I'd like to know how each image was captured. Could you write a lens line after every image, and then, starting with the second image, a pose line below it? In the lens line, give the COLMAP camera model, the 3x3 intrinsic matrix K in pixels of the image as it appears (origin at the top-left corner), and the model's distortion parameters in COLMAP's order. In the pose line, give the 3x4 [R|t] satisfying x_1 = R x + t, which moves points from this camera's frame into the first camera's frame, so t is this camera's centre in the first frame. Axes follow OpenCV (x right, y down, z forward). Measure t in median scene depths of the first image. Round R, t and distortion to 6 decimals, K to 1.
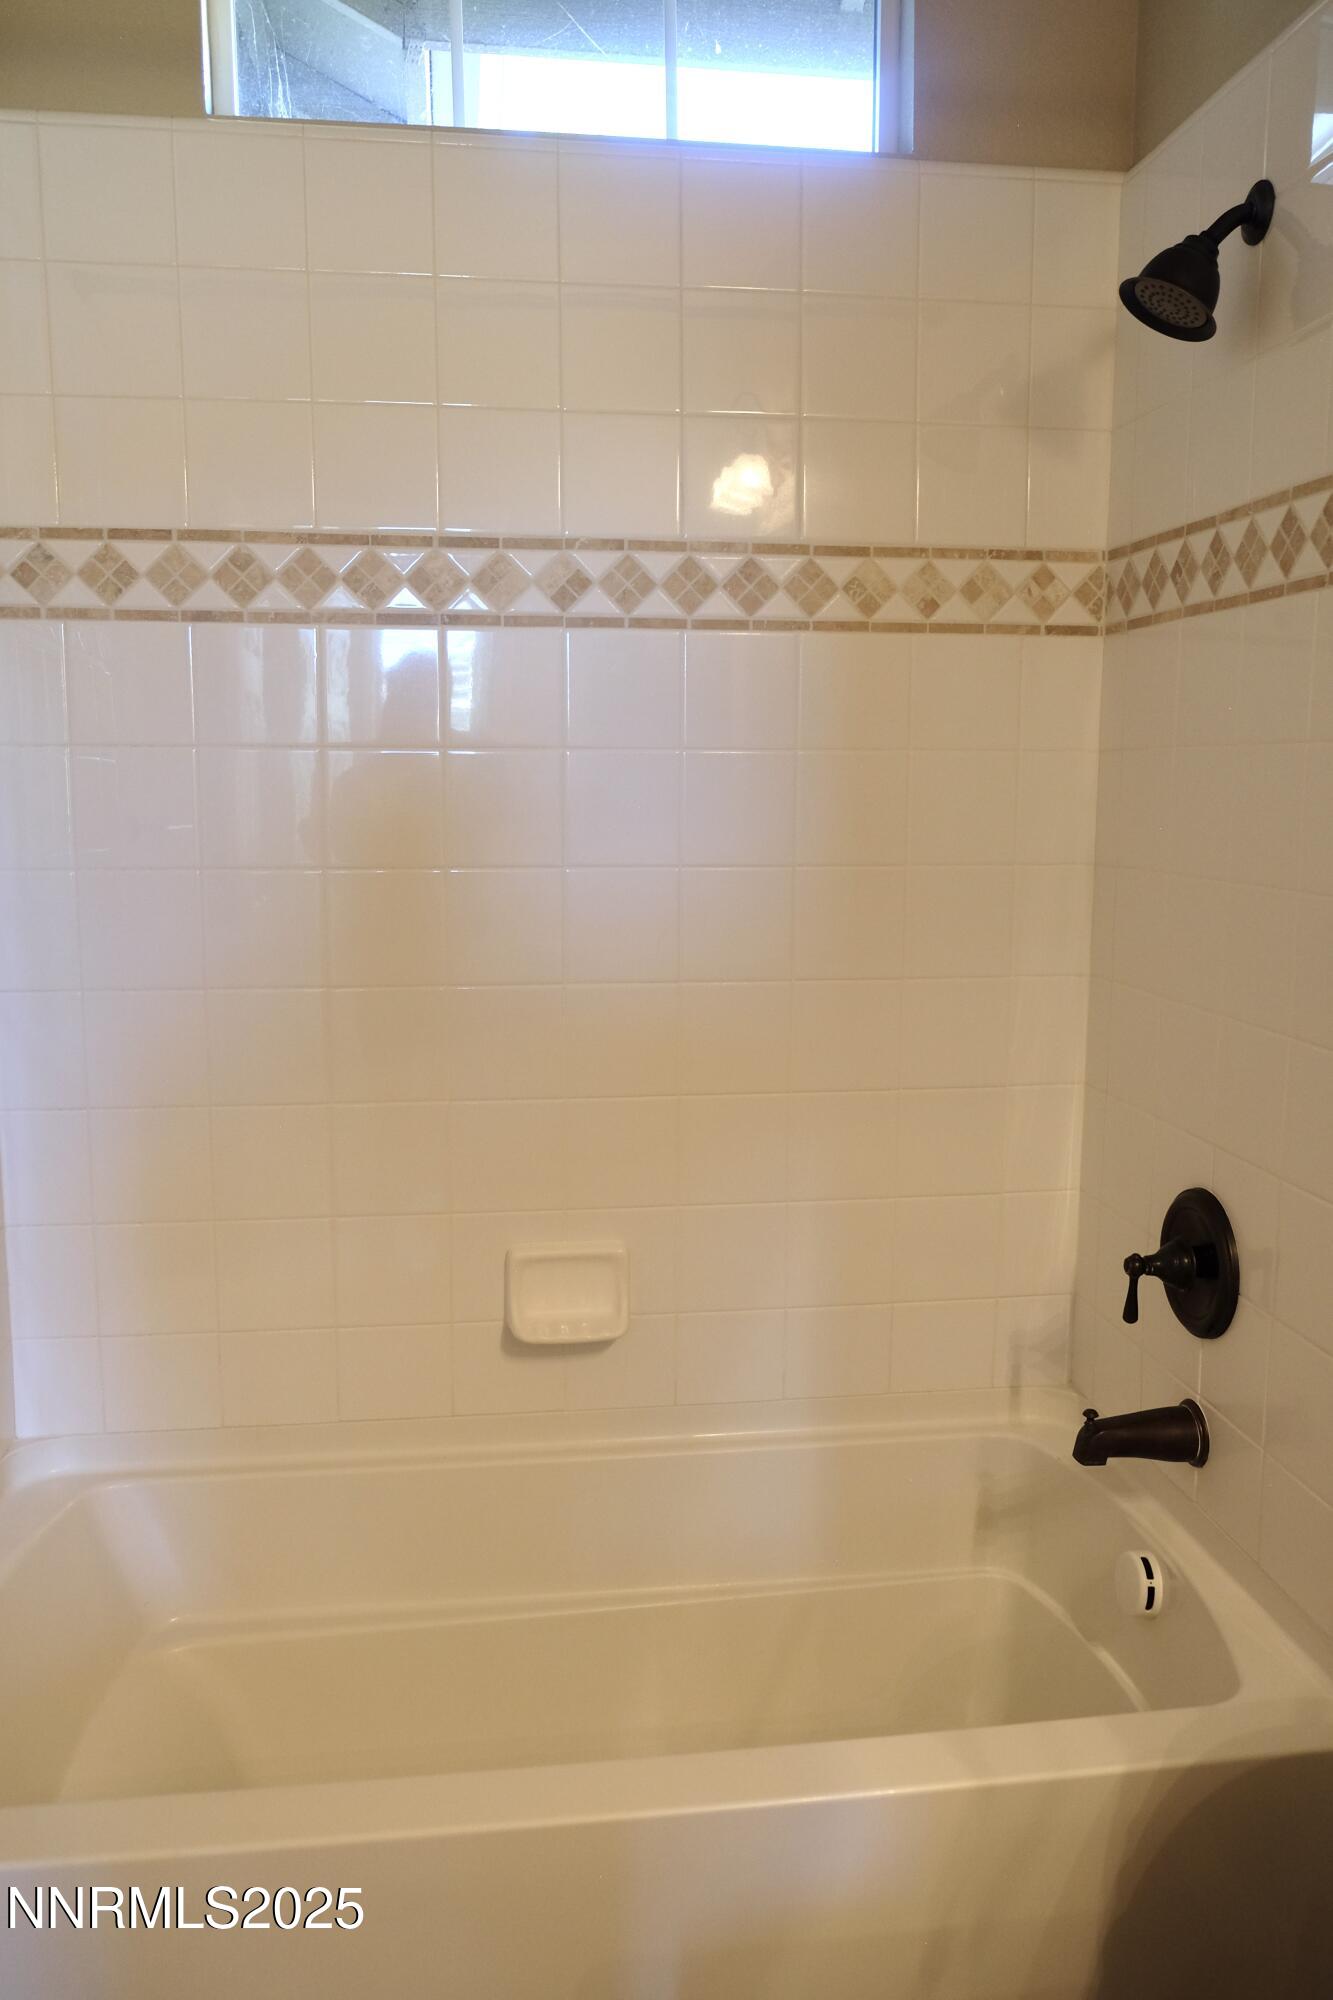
lens RADIAL K [[1528.2, 0, 656.5], [0, 1528.2, 994.6], [0, 0, 1]] dist [-0.060842, 0.013856]
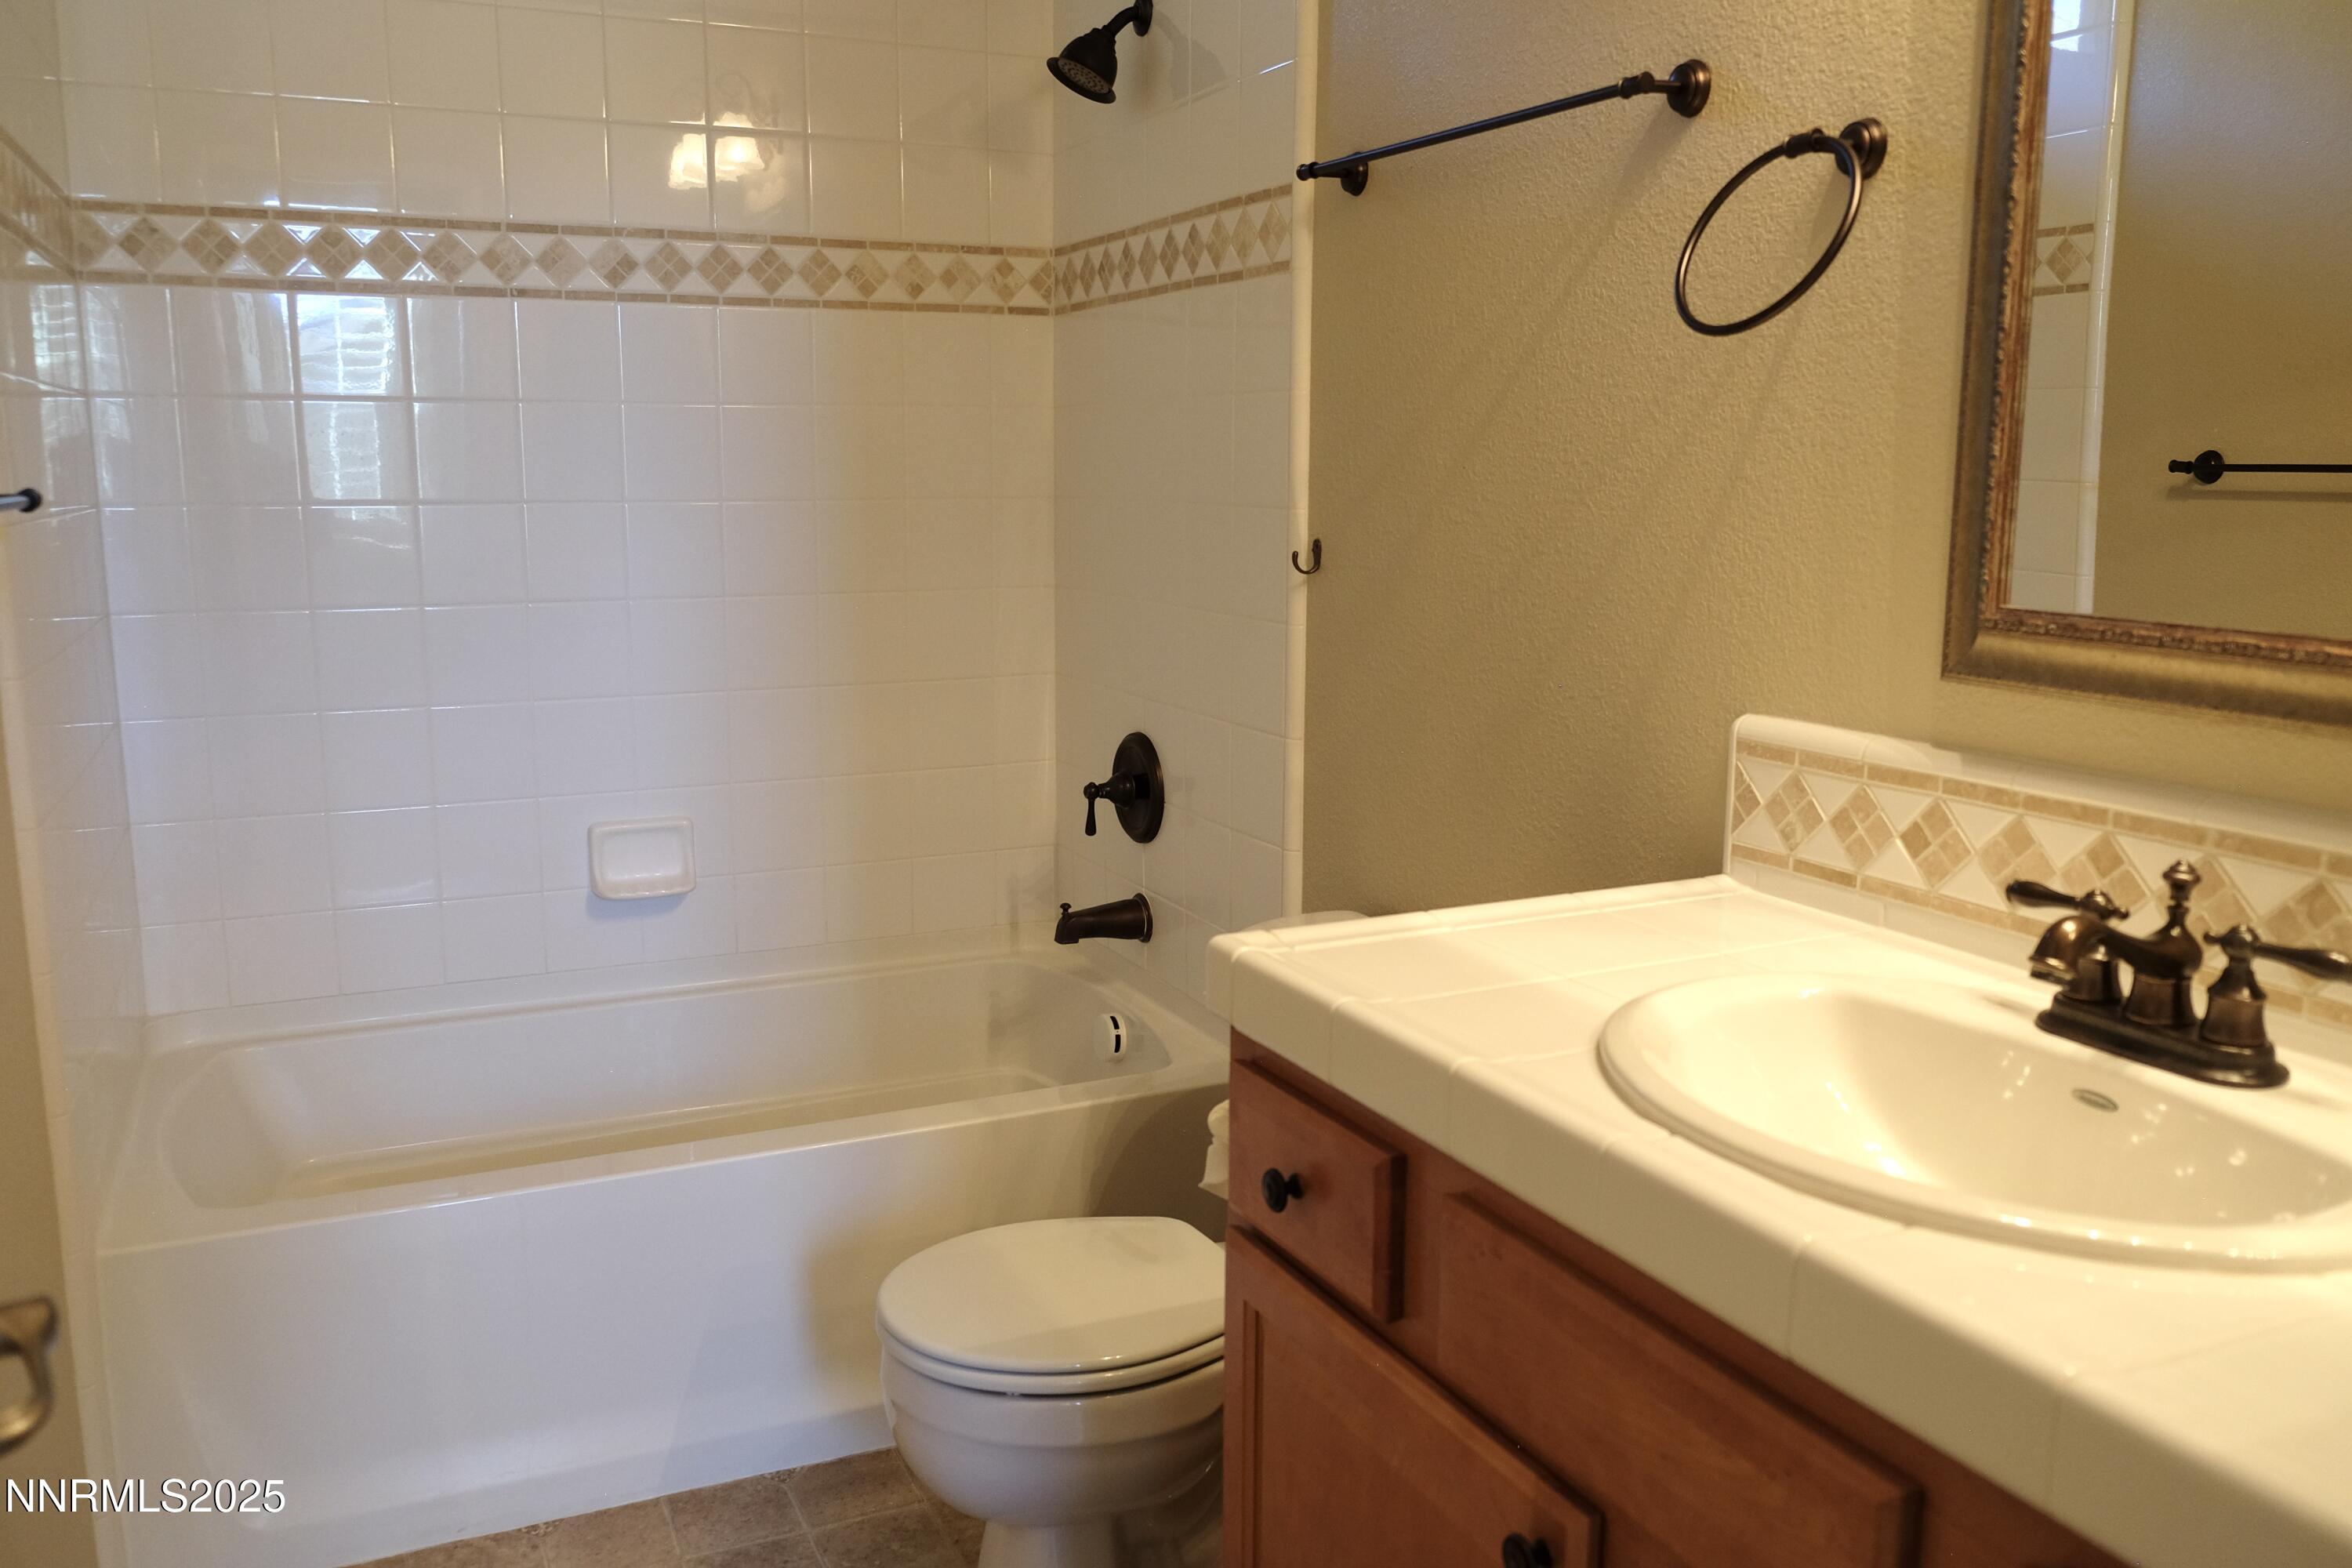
lens RADIAL K [[1797.2, 0, 1179.0], [0, 1797.2, 793.2], [0, 0, 1]] dist [-0.060842, 0.013856]
pose [[0.949902, -0.054542, 0.307753, -0.092174], [0.042153, 0.998016, 0.046766, 0.101205], [-0.309694, -0.031450, 0.950316, -0.491939]]
